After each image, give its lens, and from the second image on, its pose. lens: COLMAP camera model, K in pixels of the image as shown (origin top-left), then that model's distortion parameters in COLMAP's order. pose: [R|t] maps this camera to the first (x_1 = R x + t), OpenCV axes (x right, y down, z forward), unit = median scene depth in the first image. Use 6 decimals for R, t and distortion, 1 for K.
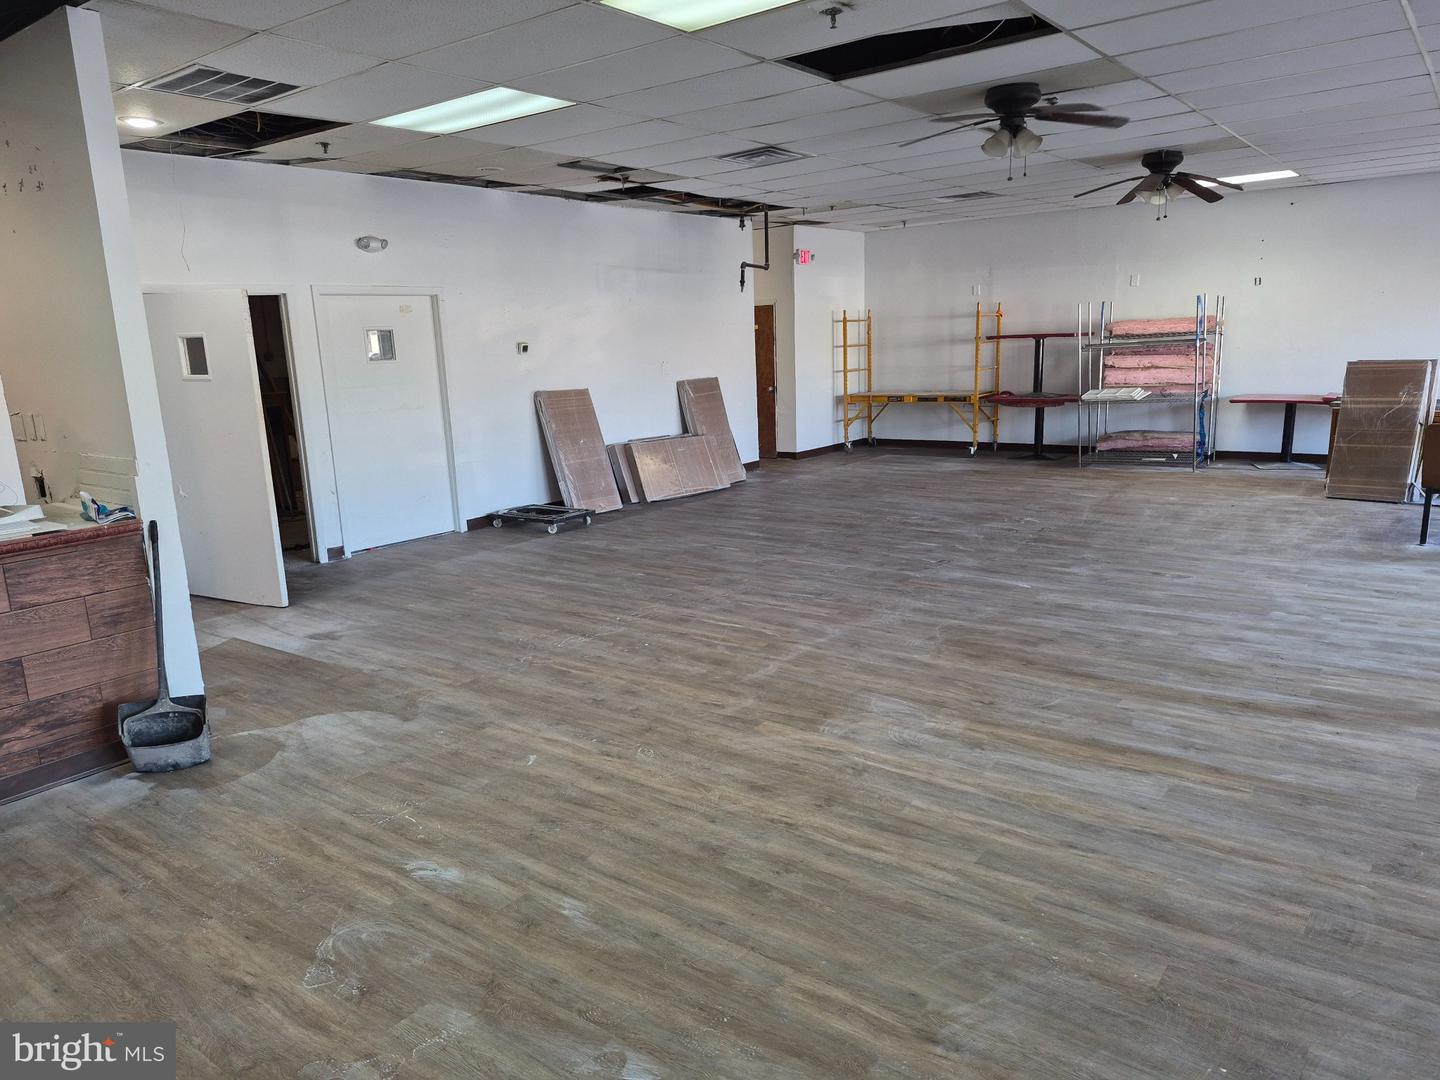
lens RADIAL K [[996.7, 0, 704.7], [0, 996.7, 545.1], [0, 0, 1]] dist [0.097393, -0.108120]
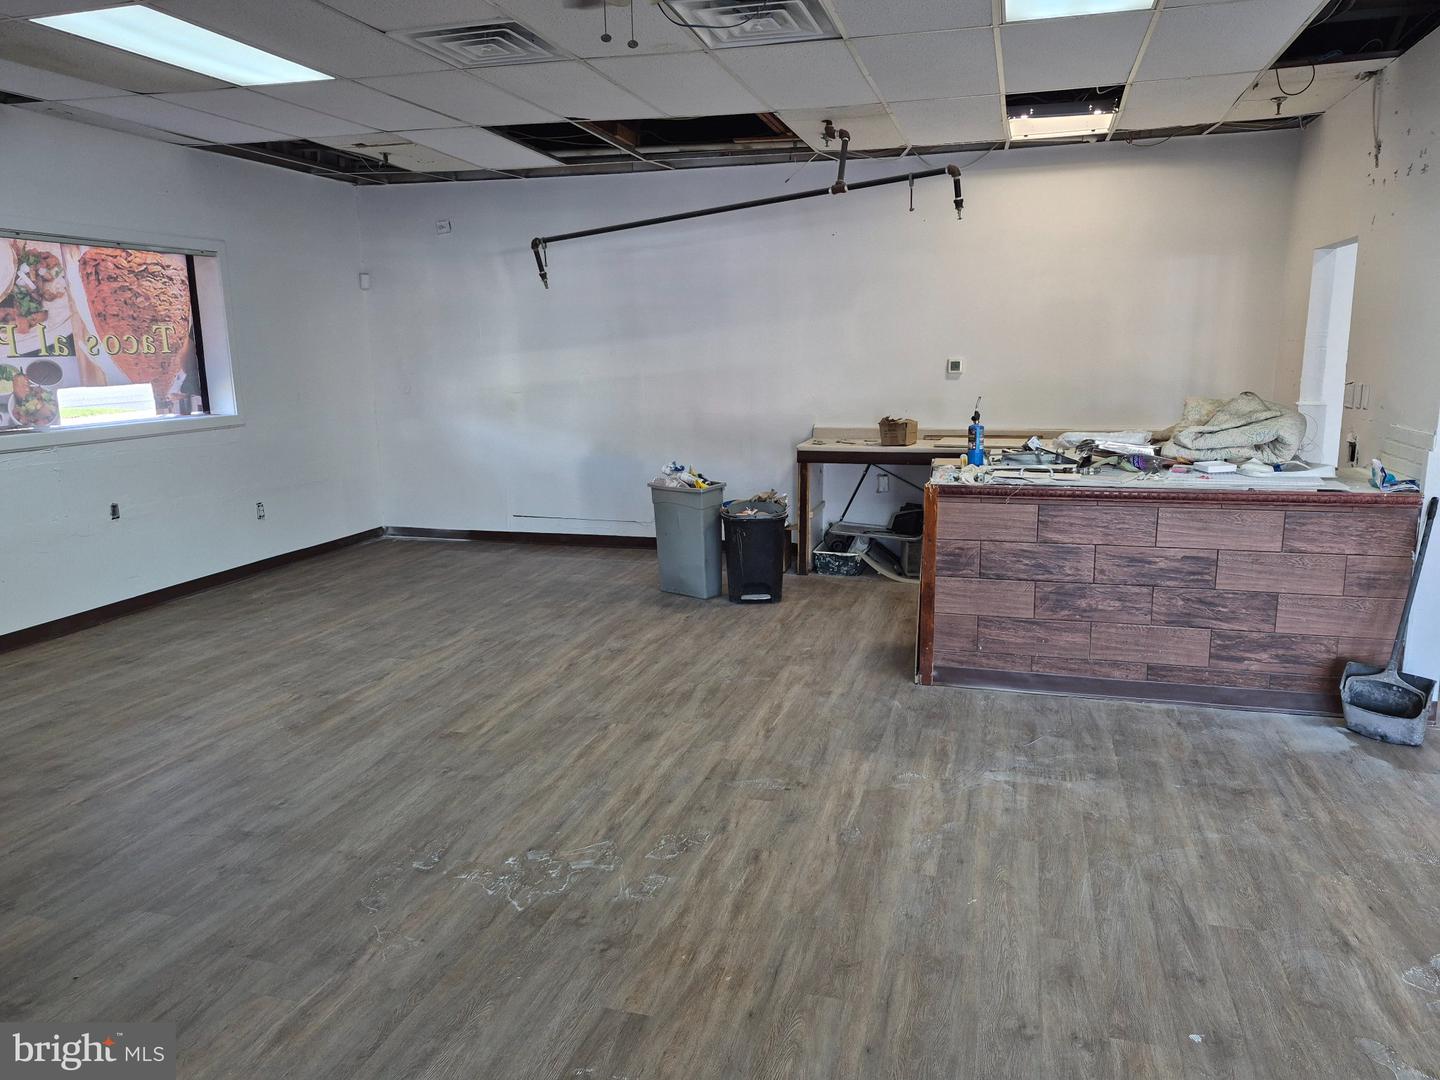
lens RADIAL K [[1006.4, 0, 726.3], [0, 1006.4, 543.7], [0, 0, 1]] dist [0.096666, -0.116172]
pose [[0.367789, 0.213351, -0.905104, 0.126469], [-0.193800, 0.969539, 0.149789, 0.003928], [0.909490, 0.120318, 0.397933, -0.027278]]
